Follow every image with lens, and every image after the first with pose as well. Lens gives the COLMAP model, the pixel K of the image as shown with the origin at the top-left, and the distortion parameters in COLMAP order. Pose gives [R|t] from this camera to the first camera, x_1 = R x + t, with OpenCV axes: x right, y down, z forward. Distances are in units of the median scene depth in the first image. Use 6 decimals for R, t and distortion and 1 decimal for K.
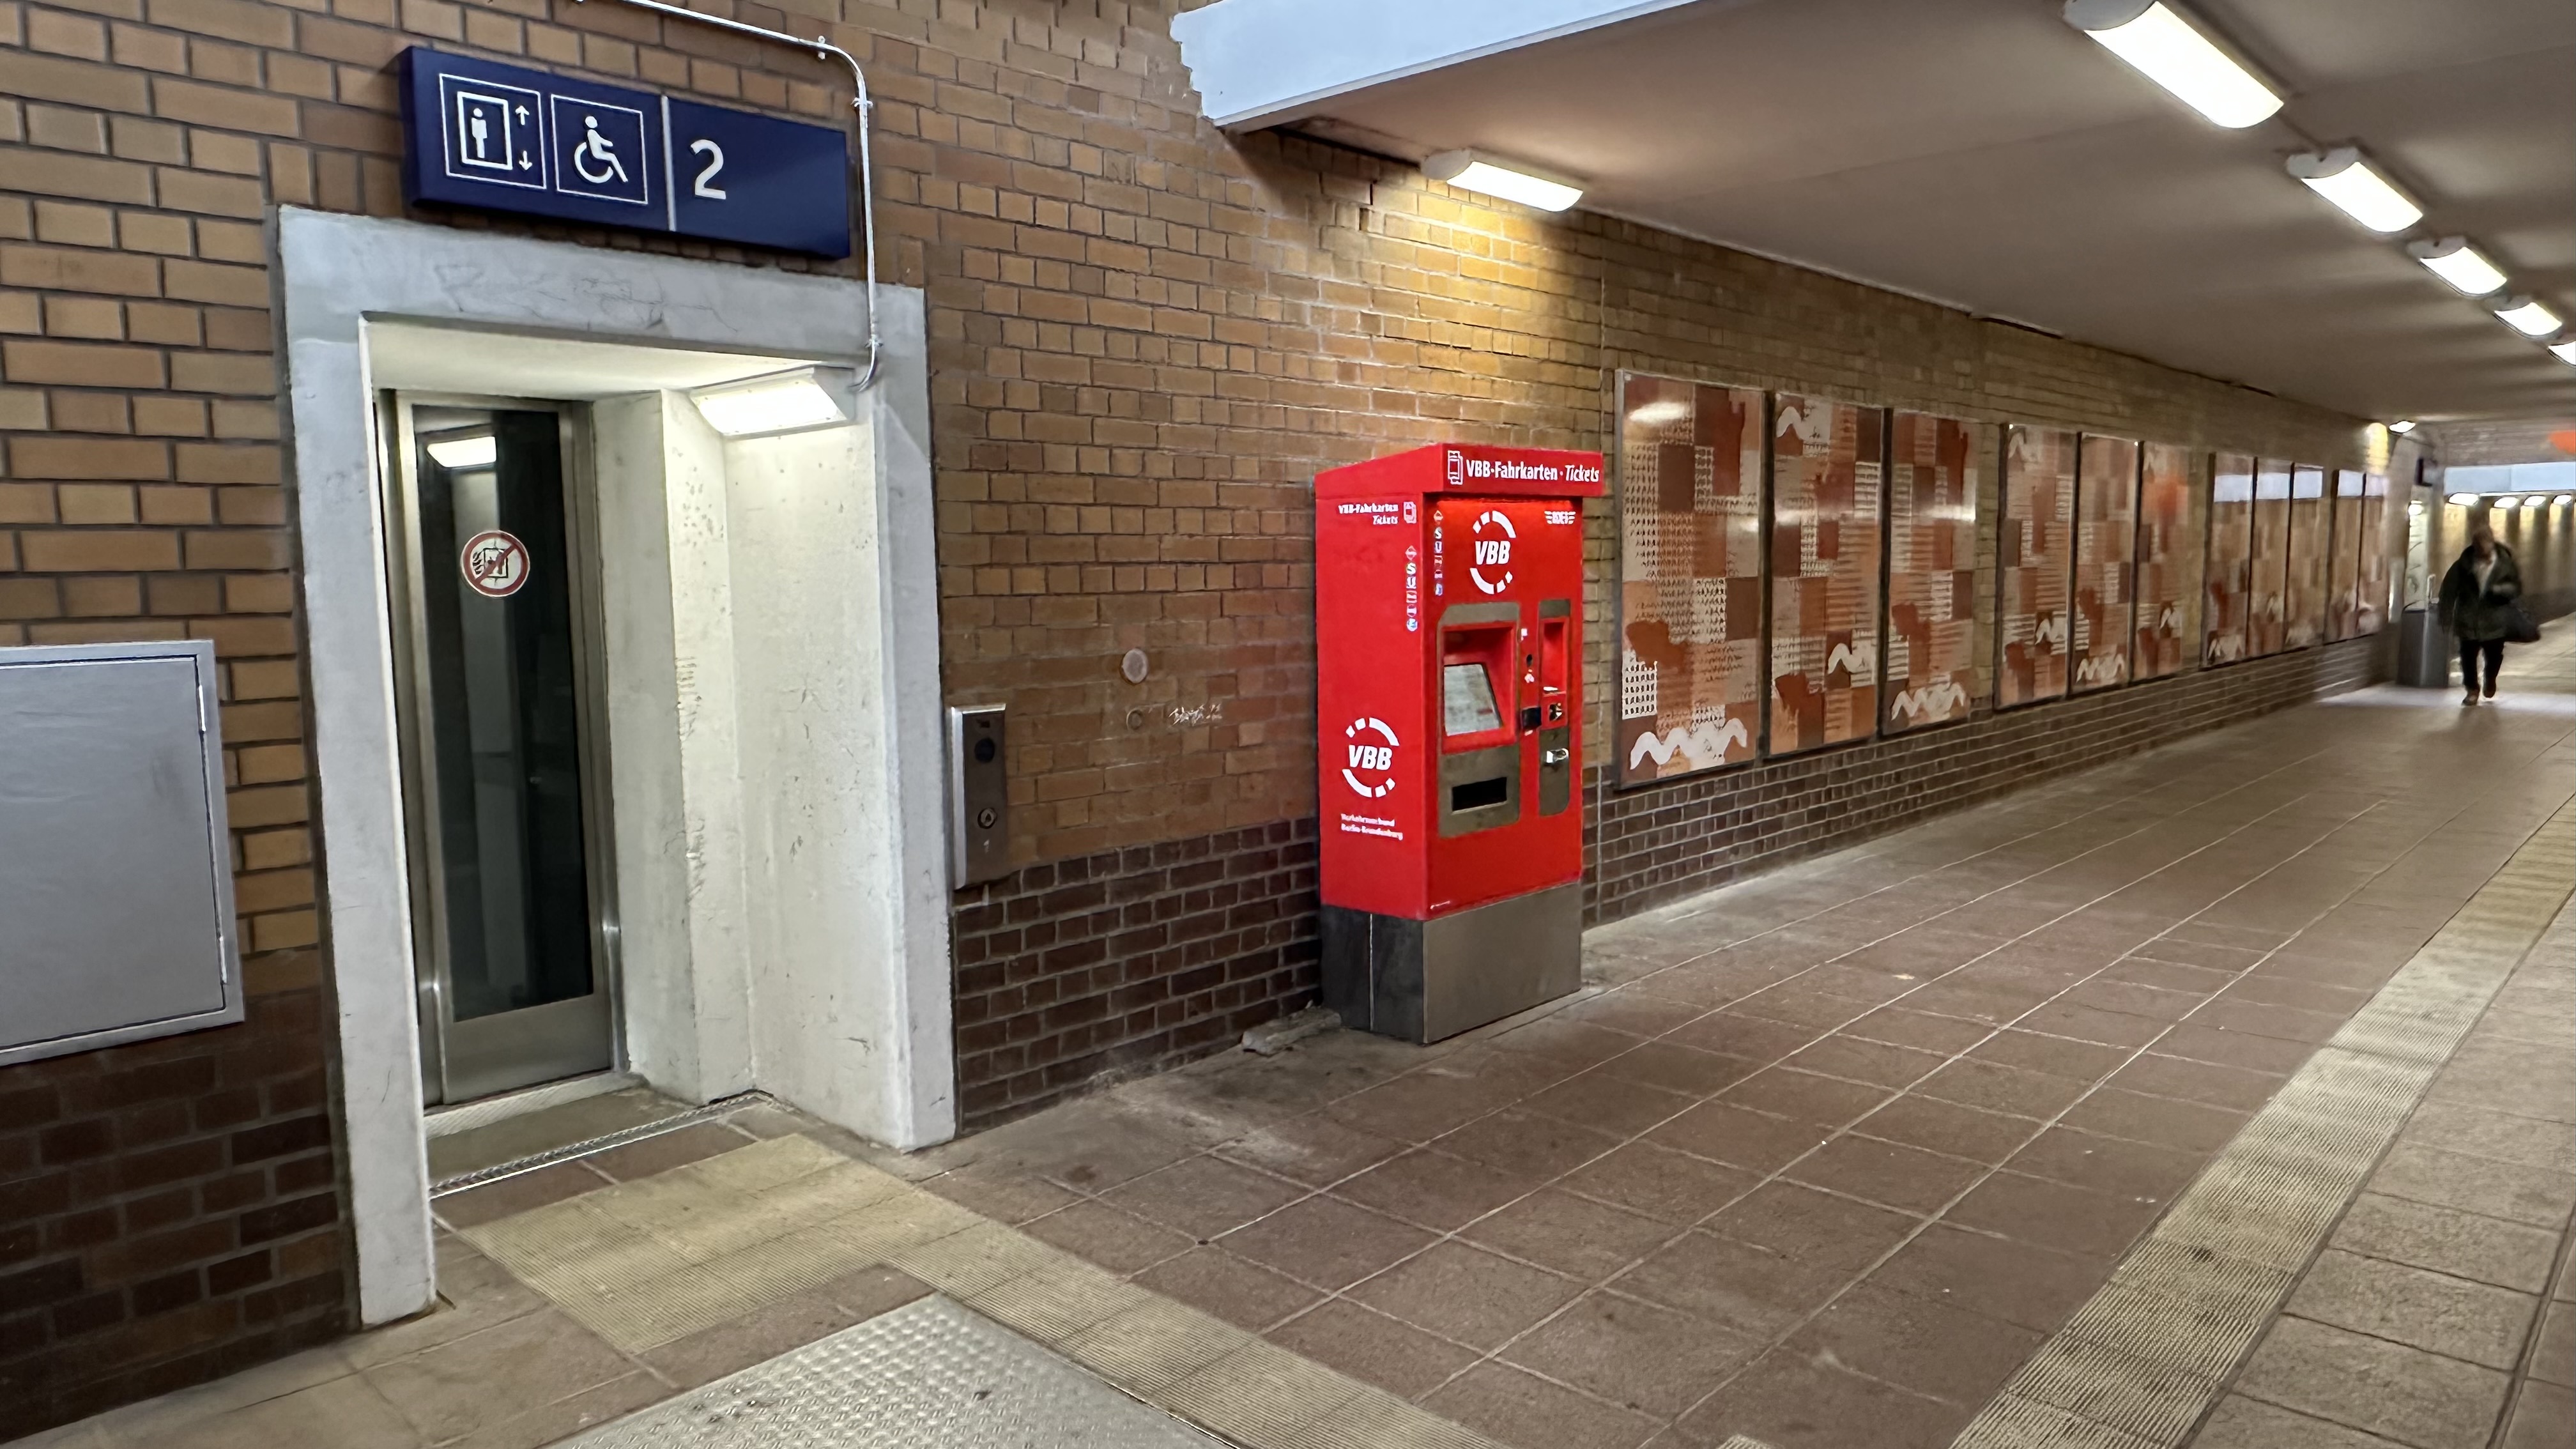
lens RADIAL K [[1644.5, 0, 1288.0], [0, 1644.5, 724.5], [0, 0, 1]] dist [0.002182, -0.001633]
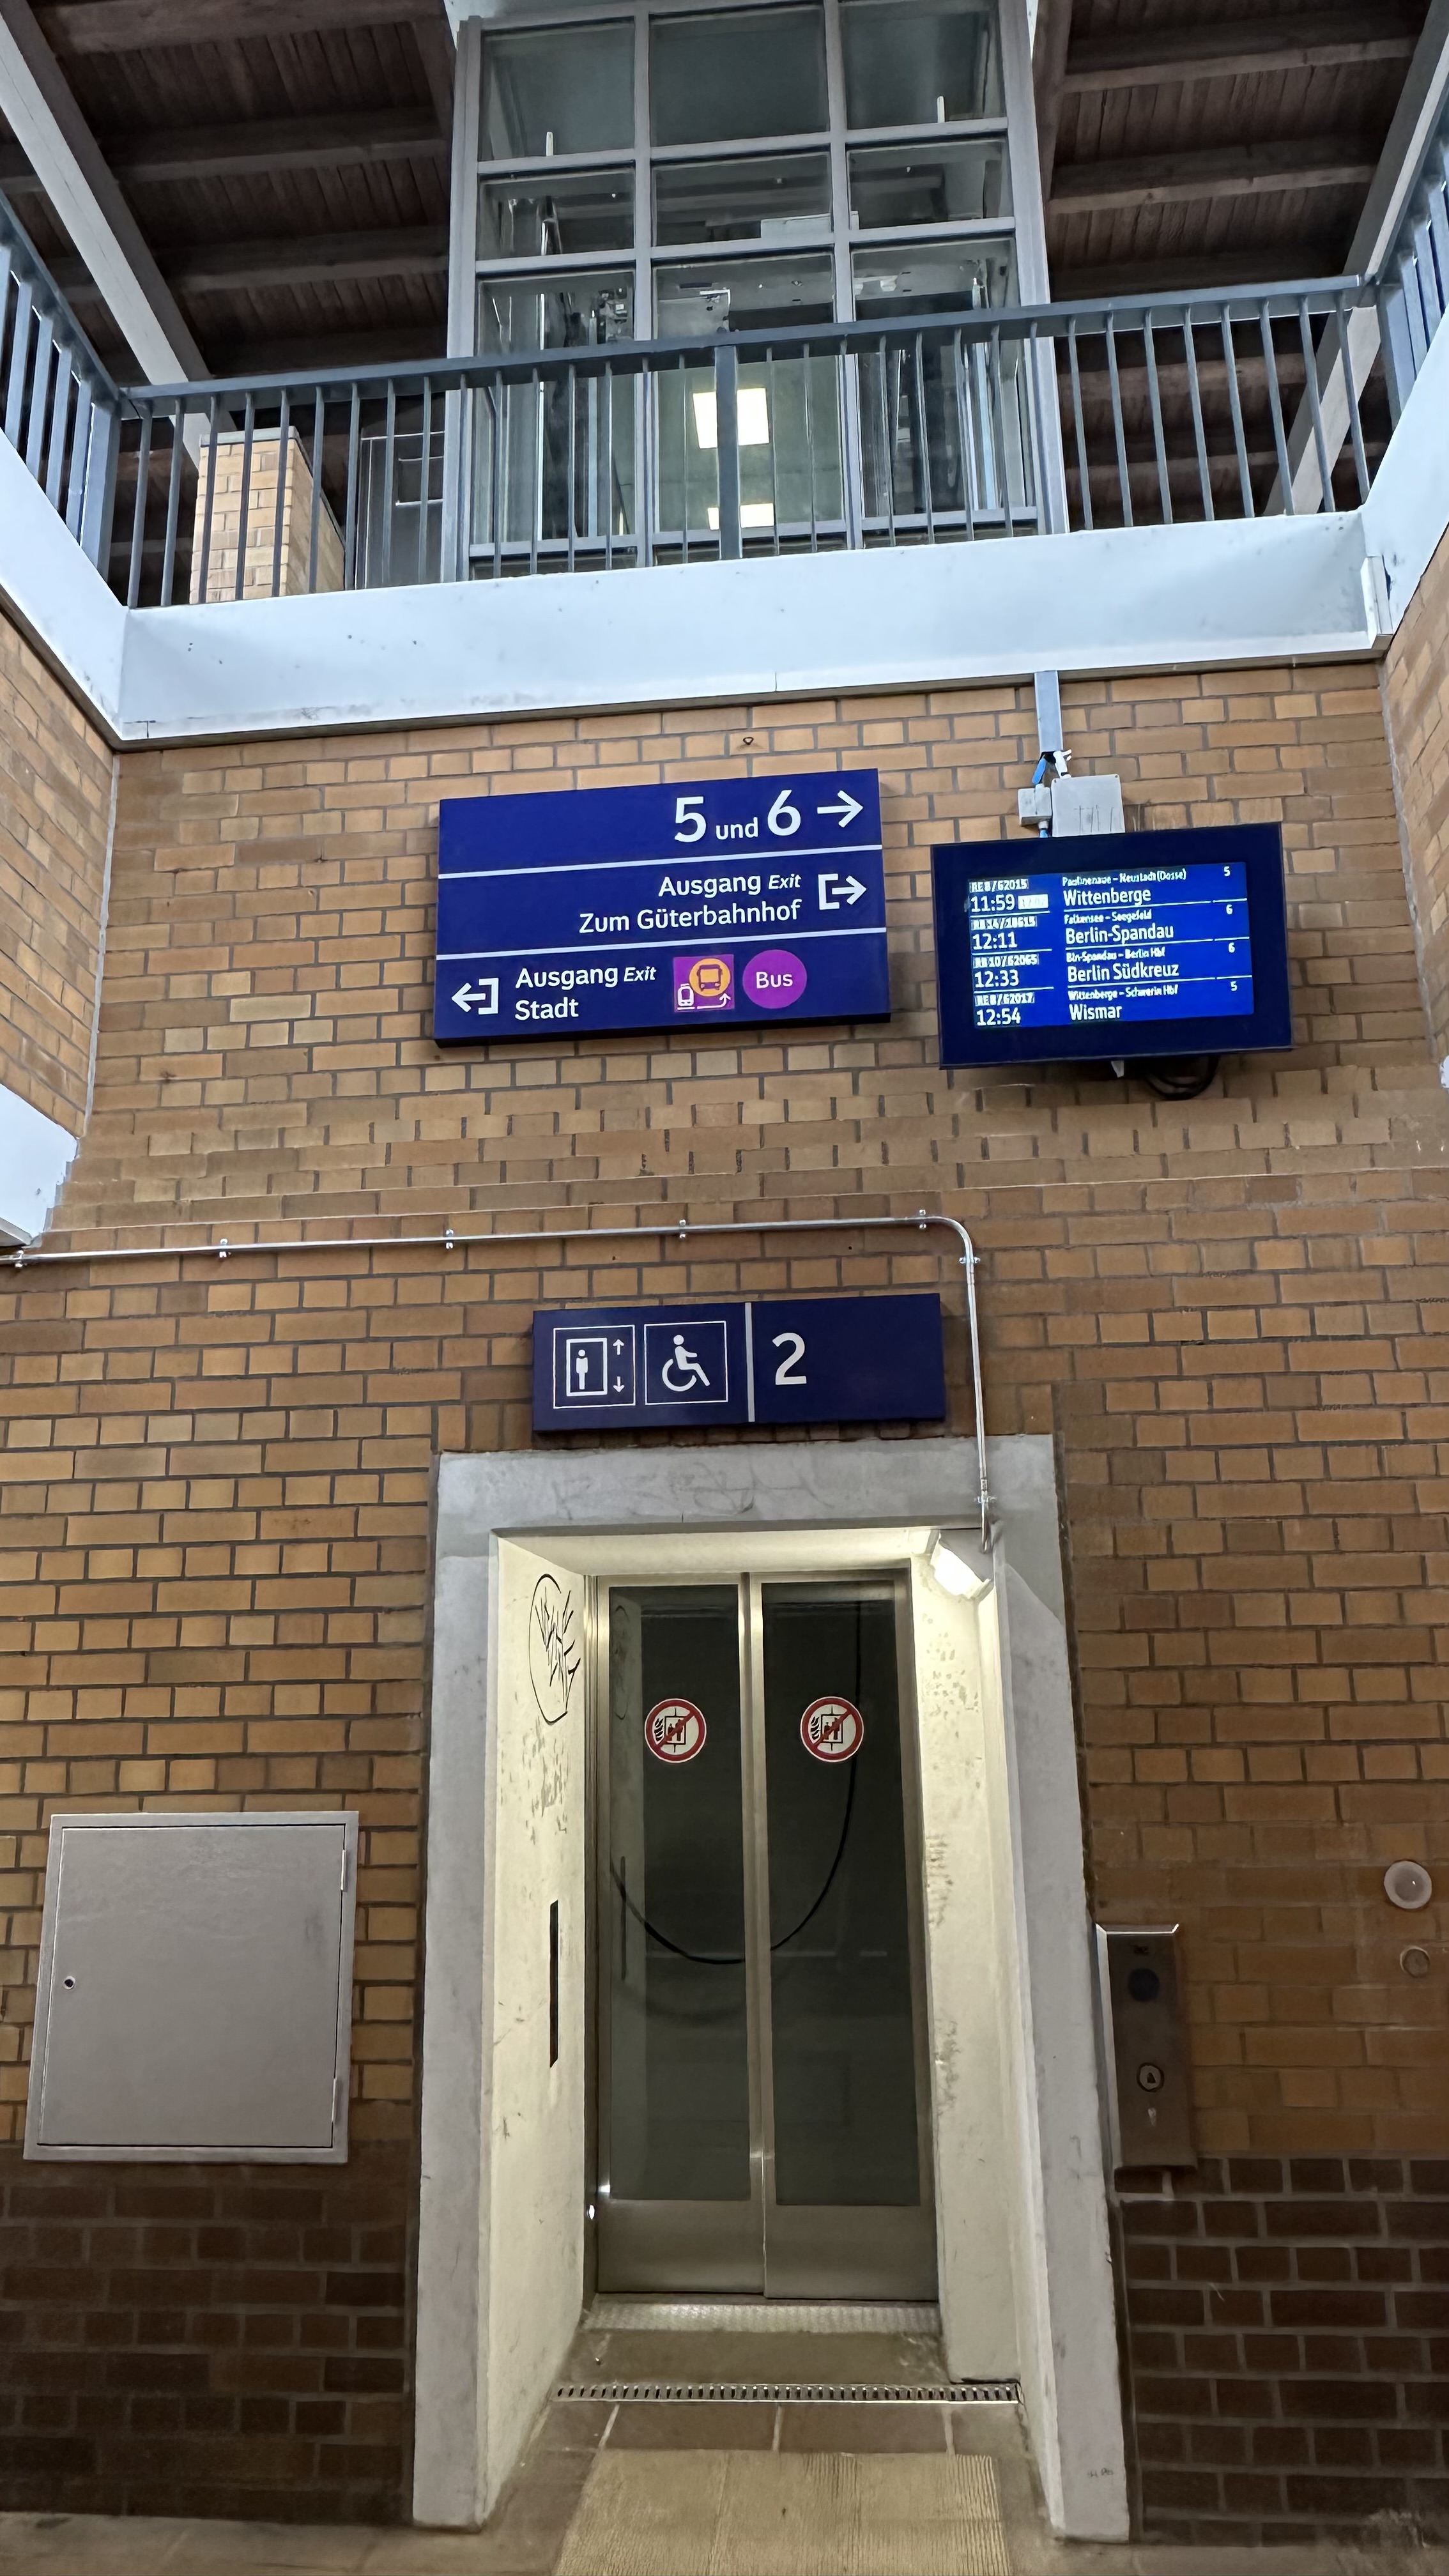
lens RADIAL K [[1644.5, 0, 724.5], [0, 1644.5, 1288.0], [0, 0, 1]] dist [0.002182, -0.001633]
pose [[0.610385, -0.190162, -0.768940, 0.426525], [-0.070298, 0.953920, -0.291710, -0.069110], [0.788979, 0.232111, 0.568890, 0.348299]]
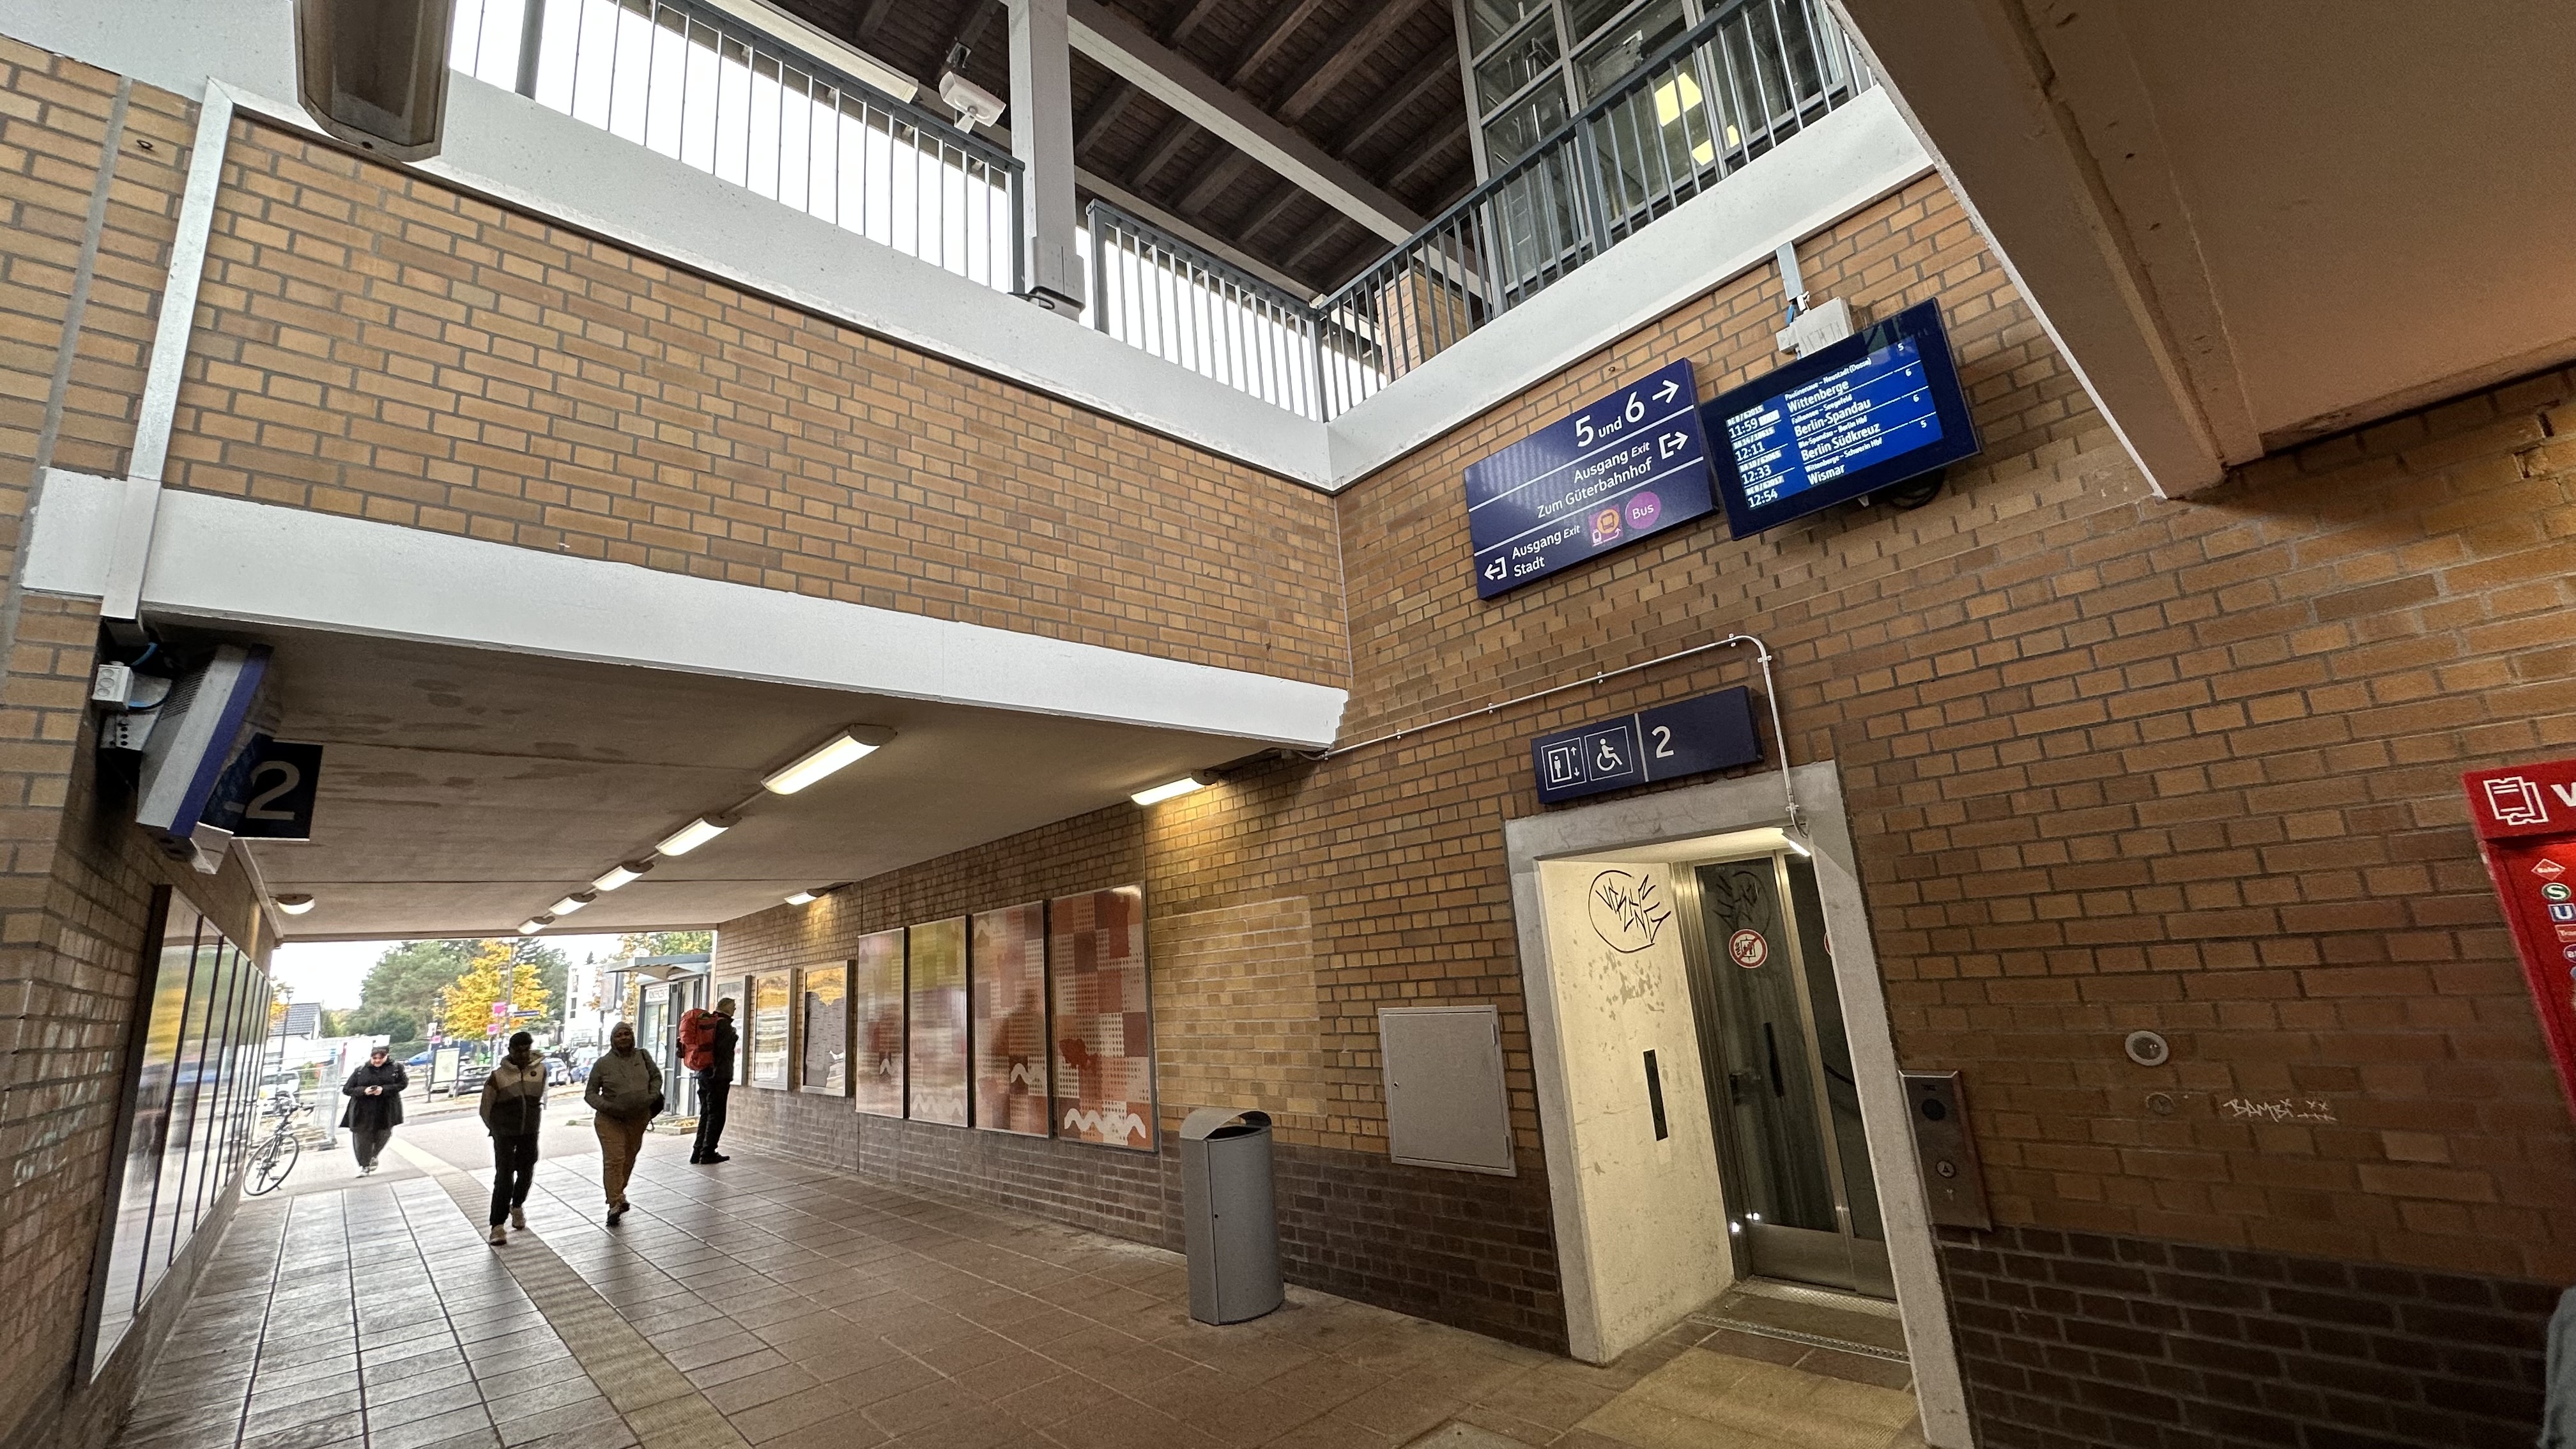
lens RADIAL K [[1036.3, 0, 1288.0], [0, 1036.3, 724.5], [0, 0, 1]] dist [-0.000175, 0.000650]
pose [[-0.085618, -0.203039, -0.975420, 0.768886], [-0.019517, 0.979169, -0.202106, -0.115339], [0.996137, 0.001734, -0.087798, 0.671391]]
